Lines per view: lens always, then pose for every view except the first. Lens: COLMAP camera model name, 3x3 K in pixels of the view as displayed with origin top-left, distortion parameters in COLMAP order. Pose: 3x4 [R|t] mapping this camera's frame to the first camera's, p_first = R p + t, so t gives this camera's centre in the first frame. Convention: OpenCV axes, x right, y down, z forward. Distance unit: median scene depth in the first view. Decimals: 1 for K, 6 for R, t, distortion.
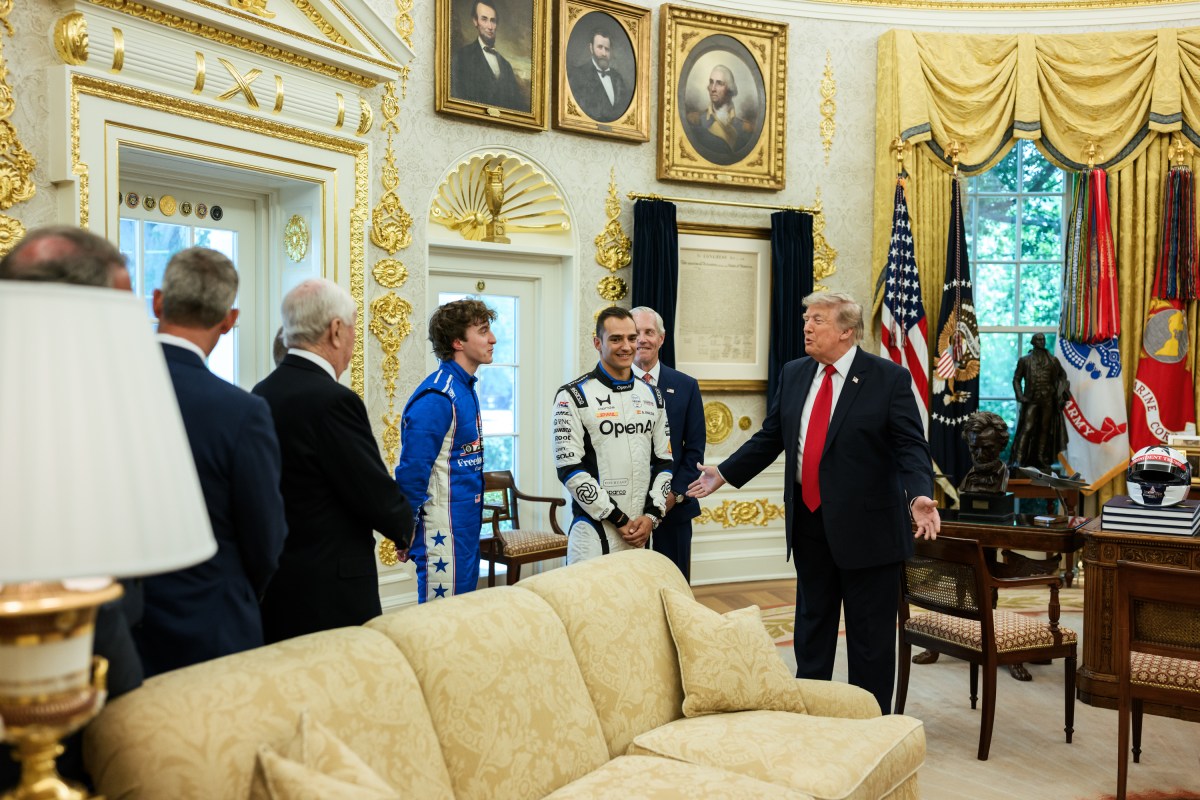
lens RADIAL K [[1148.5, 0, 600.0], [0, 1148.5, 400.0], [0, 0, 1]] dist [0.001264, 0.001159]
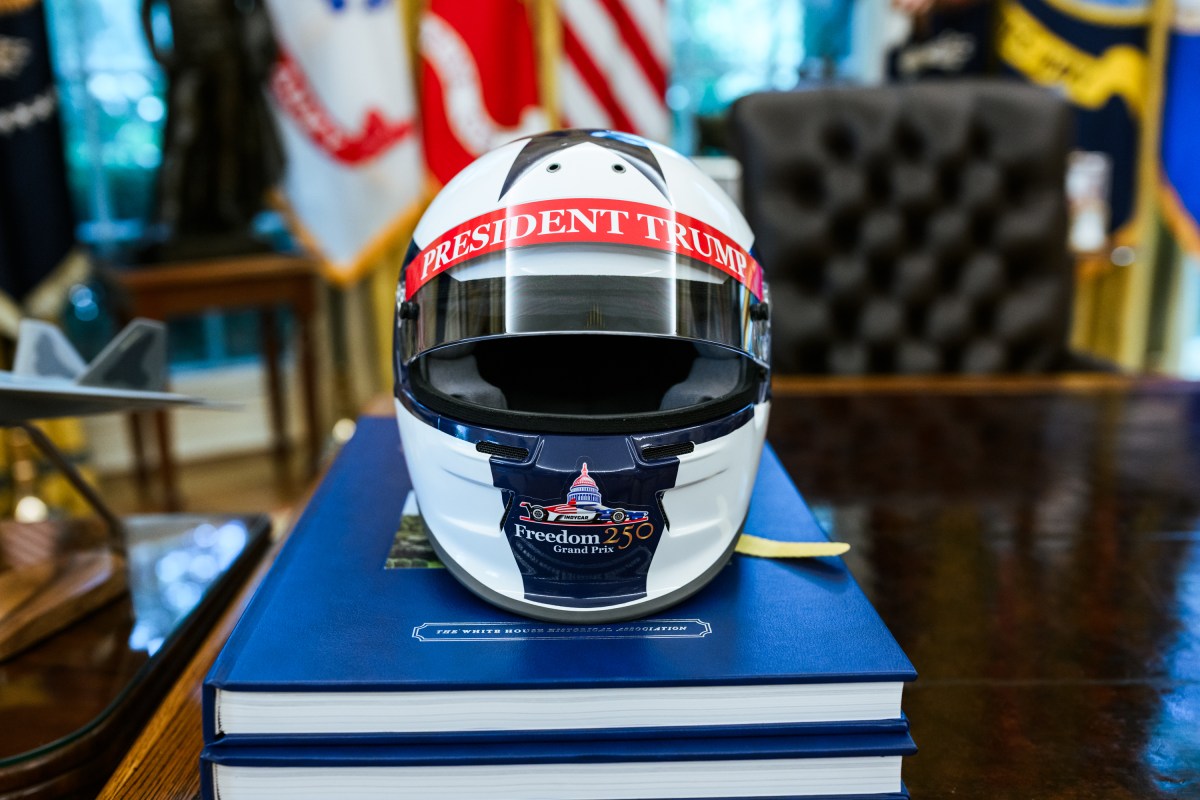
lens RADIAL K [[1148.5, 0, 600.0], [0, 1148.5, 400.0], [0, 0, 1]] dist [0.001264, 0.001159]
pose [[0.836972, -0.153175, 0.525372, 0.263415], [0.032681, 0.972306, 0.231416, 0.025116], [-0.546269, -0.176519, 0.818799, 0.565573]]
